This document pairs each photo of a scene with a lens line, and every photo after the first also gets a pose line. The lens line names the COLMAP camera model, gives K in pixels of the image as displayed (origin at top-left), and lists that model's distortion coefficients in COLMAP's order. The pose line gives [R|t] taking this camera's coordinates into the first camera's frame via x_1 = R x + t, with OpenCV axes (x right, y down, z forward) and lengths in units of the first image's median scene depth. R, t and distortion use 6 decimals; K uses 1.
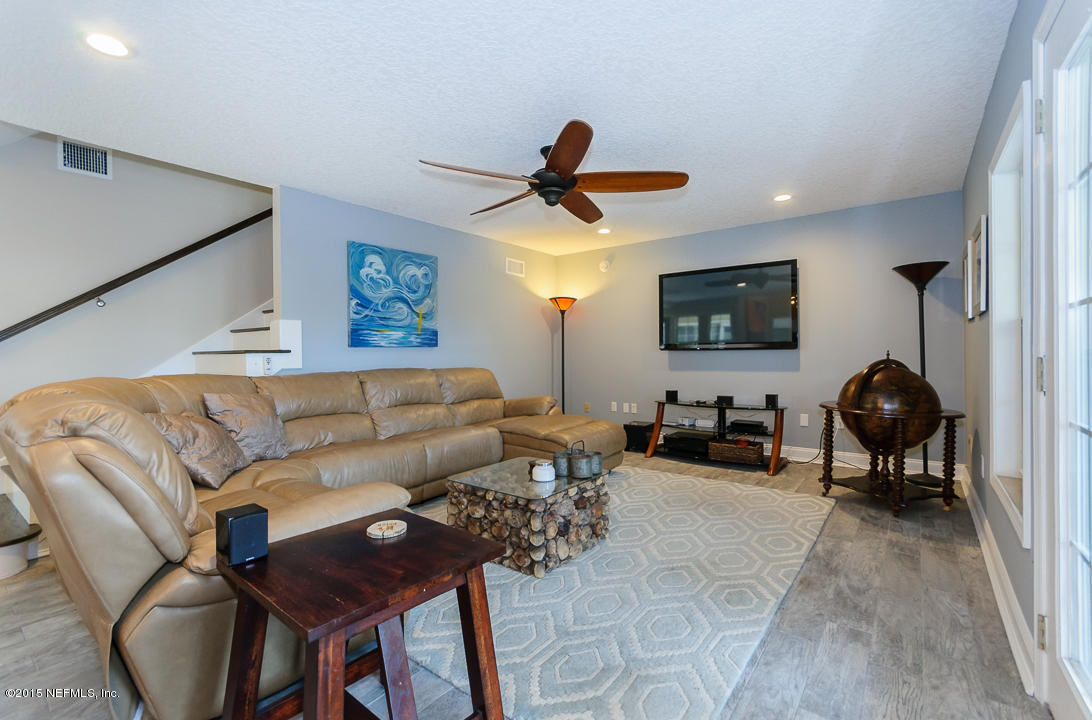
lens RADIAL K [[483.8, 0, 545.7], [0, 483.8, 354.3], [0, 0, 1]] dist [0.001691, 0.000295]
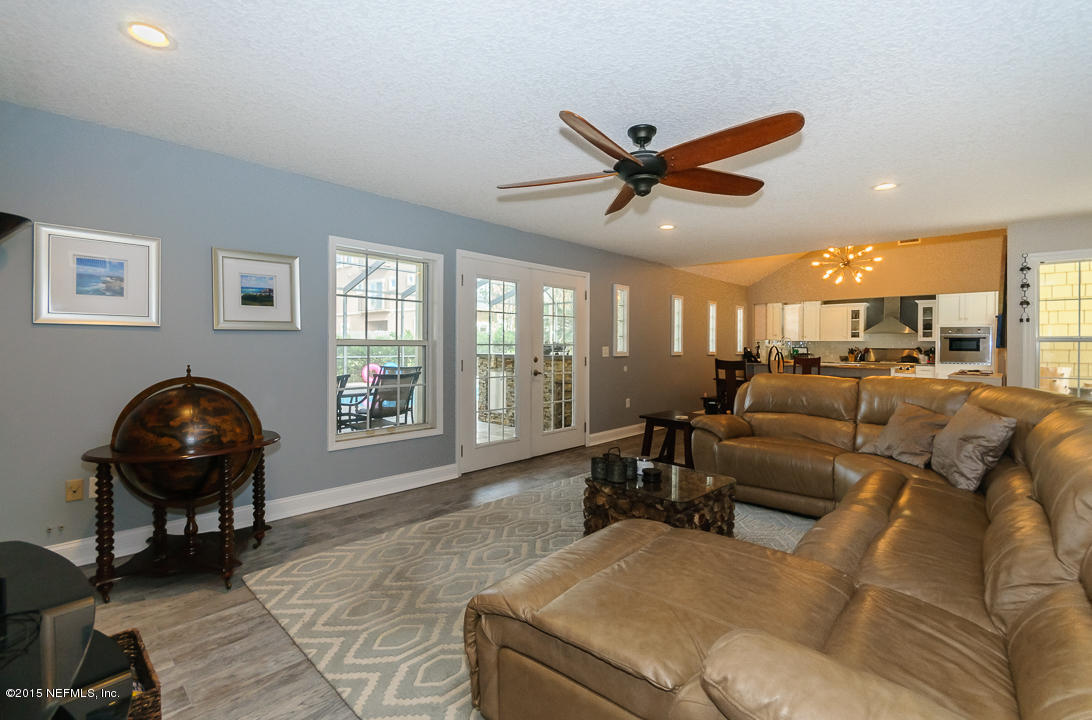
lens RADIAL K [[483.8, 0, 542.6], [0, 483.8, 348.4], [0, 0, 1]] dist [0.001691, 0.000295]
pose [[-0.994414, 0.001222, 0.105542, 0.090590], [0.002293, 0.999947, 0.010025, -0.041025], [-0.105524, 0.010211, -0.994364, 1.722651]]
